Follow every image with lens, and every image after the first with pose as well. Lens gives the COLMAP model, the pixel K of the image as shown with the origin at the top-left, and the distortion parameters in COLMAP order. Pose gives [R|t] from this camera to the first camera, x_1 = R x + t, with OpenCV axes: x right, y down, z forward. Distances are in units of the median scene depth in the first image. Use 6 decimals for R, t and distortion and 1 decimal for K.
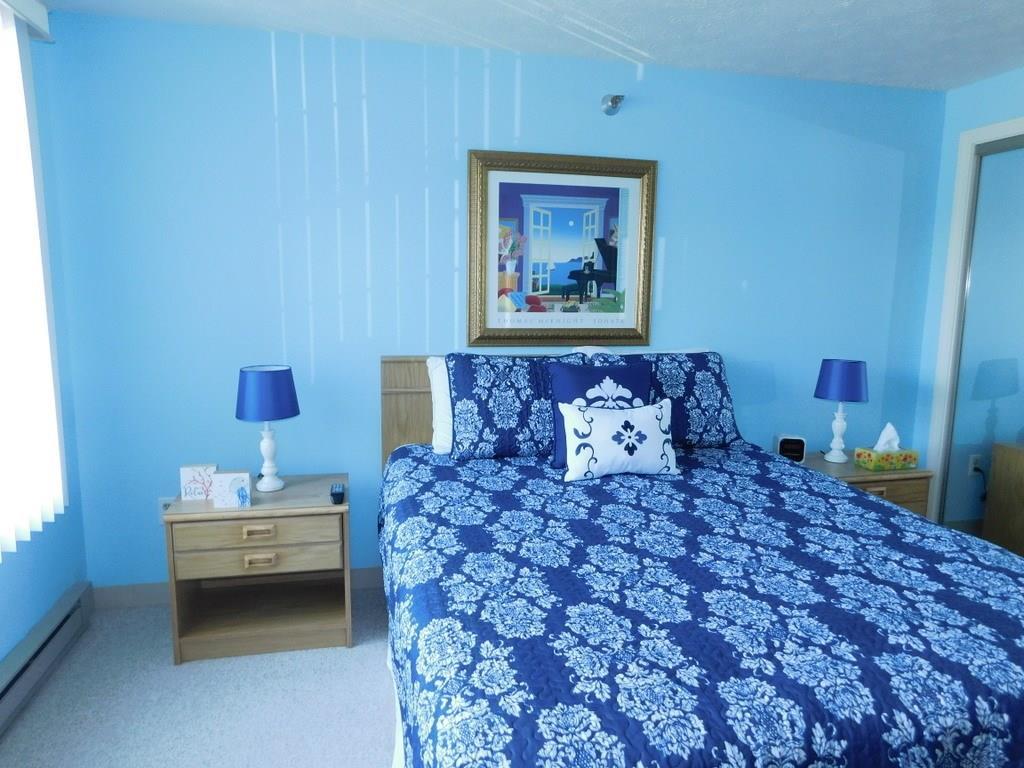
lens RADIAL K [[690.1, 0, 512.8], [0, 690.1, 378.2], [0, 0, 1]] dist [-0.013253, 0.034276]
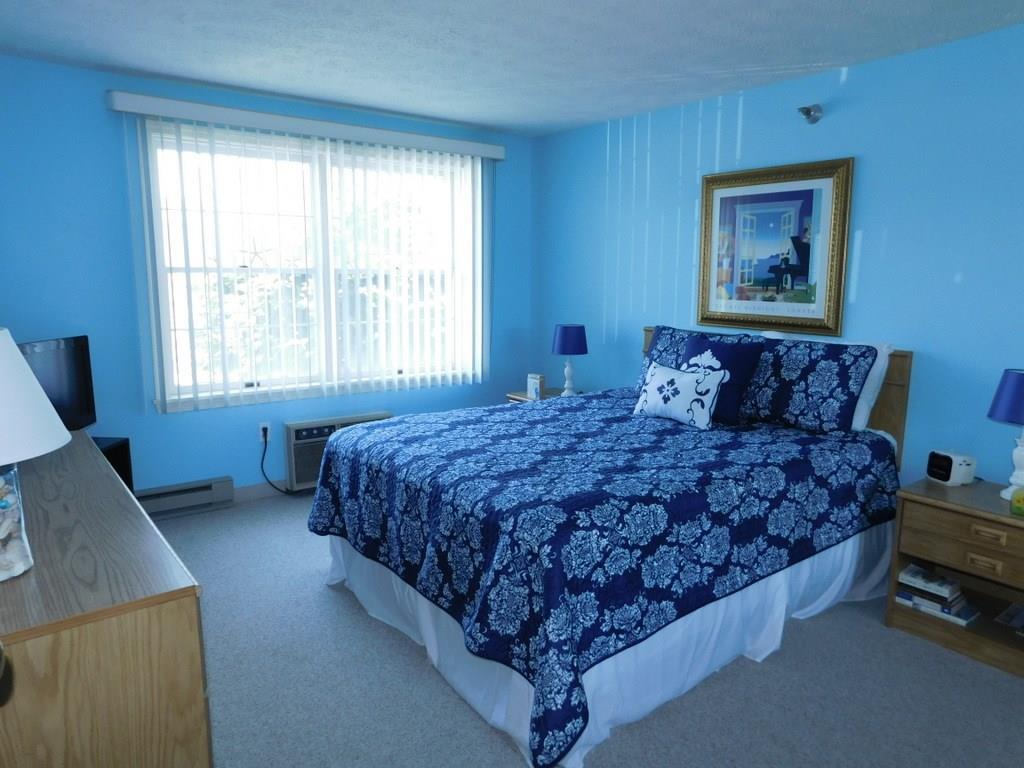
lens RADIAL K [[690.1, 0, 513.8], [0, 690.1, 384.9], [0, 0, 1]] dist [-0.013253, 0.034276]
pose [[0.409835, 0.139310, -0.901459, 0.989807], [-0.134057, 0.986736, 0.091542, -0.005556], [0.902255, 0.083330, 0.423074, 0.133422]]
